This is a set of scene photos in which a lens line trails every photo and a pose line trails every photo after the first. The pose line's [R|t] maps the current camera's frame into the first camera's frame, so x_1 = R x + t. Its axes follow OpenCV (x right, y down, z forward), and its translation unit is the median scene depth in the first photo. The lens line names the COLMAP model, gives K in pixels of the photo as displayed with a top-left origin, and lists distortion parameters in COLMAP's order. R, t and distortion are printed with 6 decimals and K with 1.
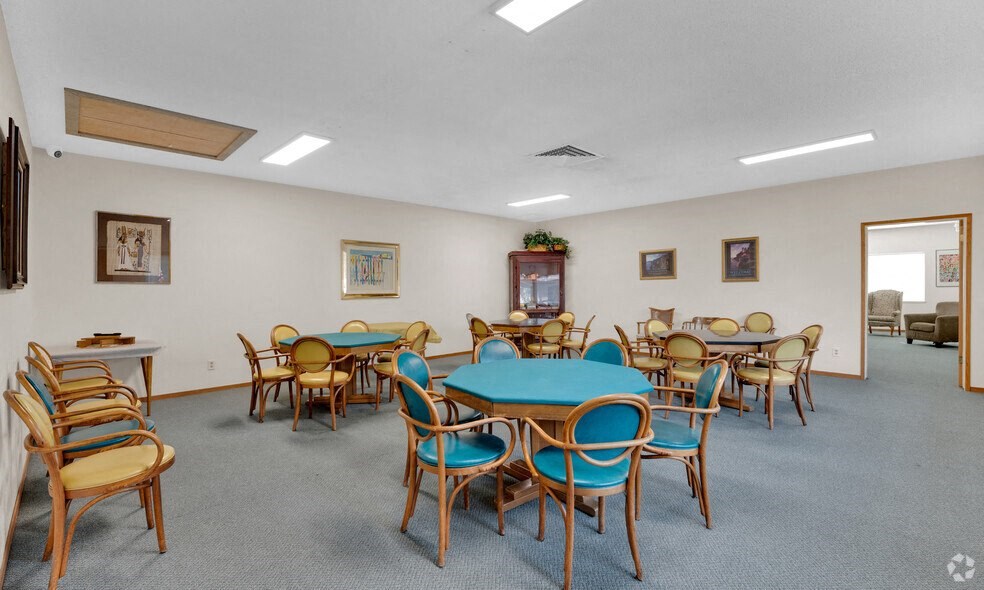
lens RADIAL K [[441.9, 0, 488.2], [0, 441.9, 293.2], [0, 0, 1]] dist [0.002312, -0.000283]
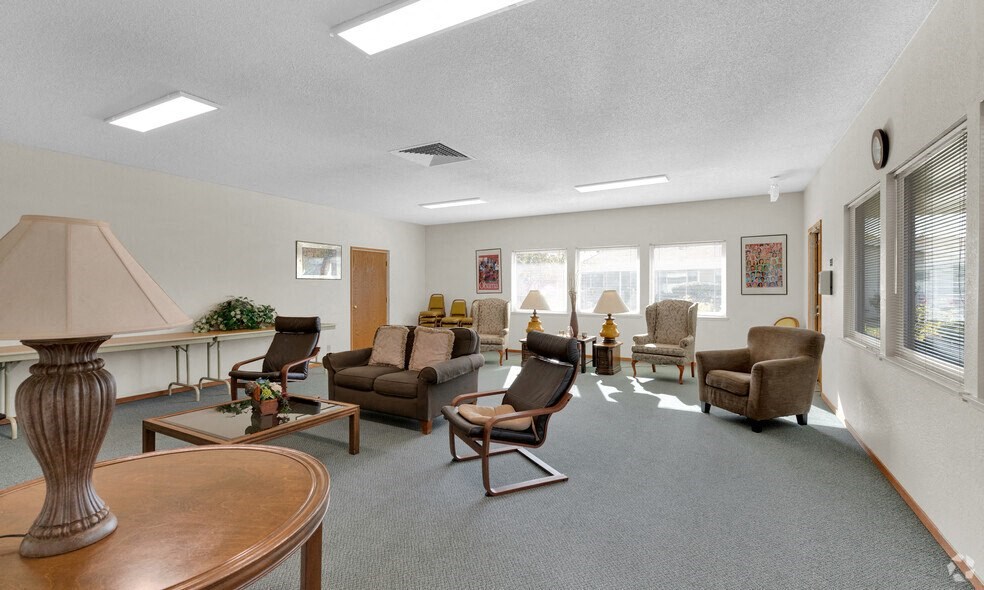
lens RADIAL K [[441.9, 0, 494.4], [0, 441.9, 292.9], [0, 0, 1]] dist [0.002312, -0.000283]
pose [[0.950835, 0.017200, 0.309219, 0.502471], [-0.017163, 0.999849, -0.002839, -0.009648], [-0.309221, -0.002608, 0.950986, 0.529165]]
